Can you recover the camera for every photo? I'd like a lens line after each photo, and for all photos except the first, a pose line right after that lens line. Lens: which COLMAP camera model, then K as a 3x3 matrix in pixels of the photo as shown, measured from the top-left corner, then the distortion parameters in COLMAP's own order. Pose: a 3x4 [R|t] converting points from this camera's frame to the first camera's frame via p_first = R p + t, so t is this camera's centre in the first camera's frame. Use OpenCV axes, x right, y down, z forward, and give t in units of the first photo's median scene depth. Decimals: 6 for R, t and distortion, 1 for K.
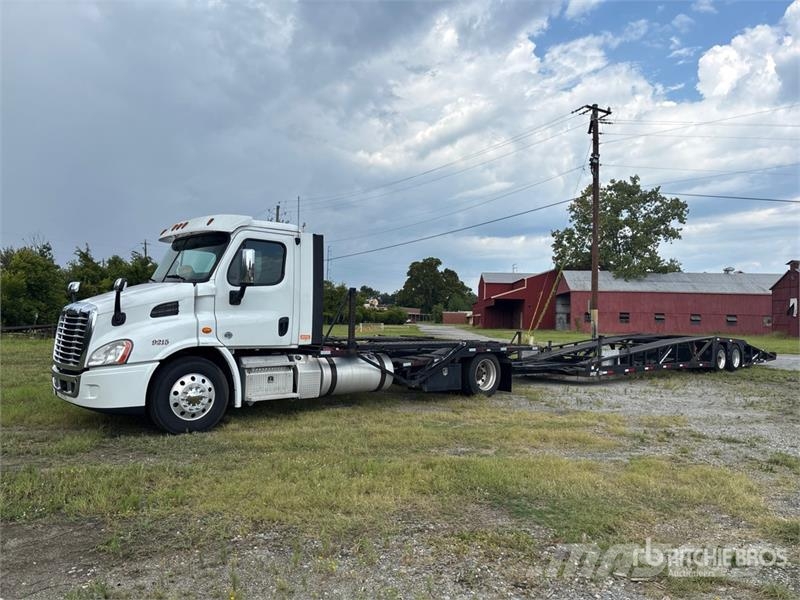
lens RADIAL K [[619.2, 0, 400.0], [0, 619.2, 300.0], [0, 0, 1]] dist [0.037915, -0.052325]
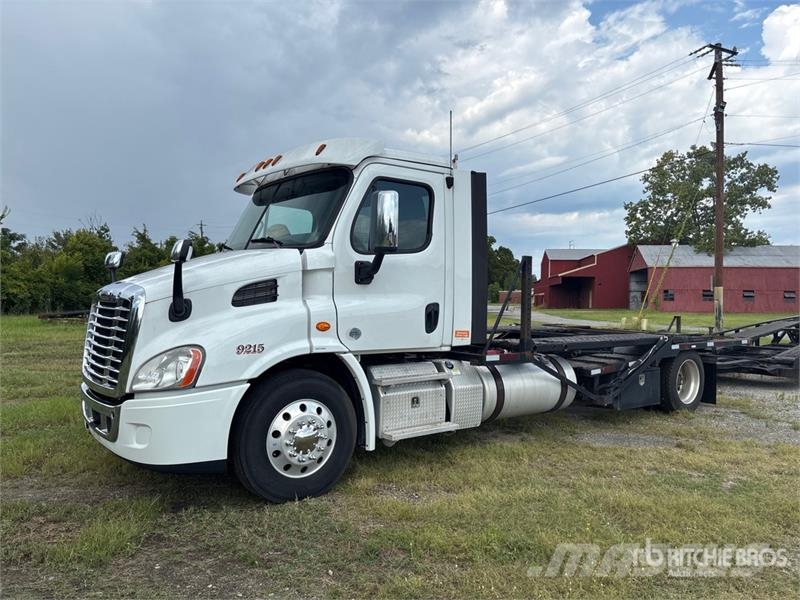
lens RADIAL K [[619.2, 0, 400.0], [0, 619.2, 300.0], [0, 0, 1]] dist [0.037915, -0.052325]
pose [[0.996786, -0.007772, -0.079732, -0.166104], [0.010383, 0.999422, 0.032386, 0.003693], [0.079434, -0.033109, 0.996290, 0.361484]]
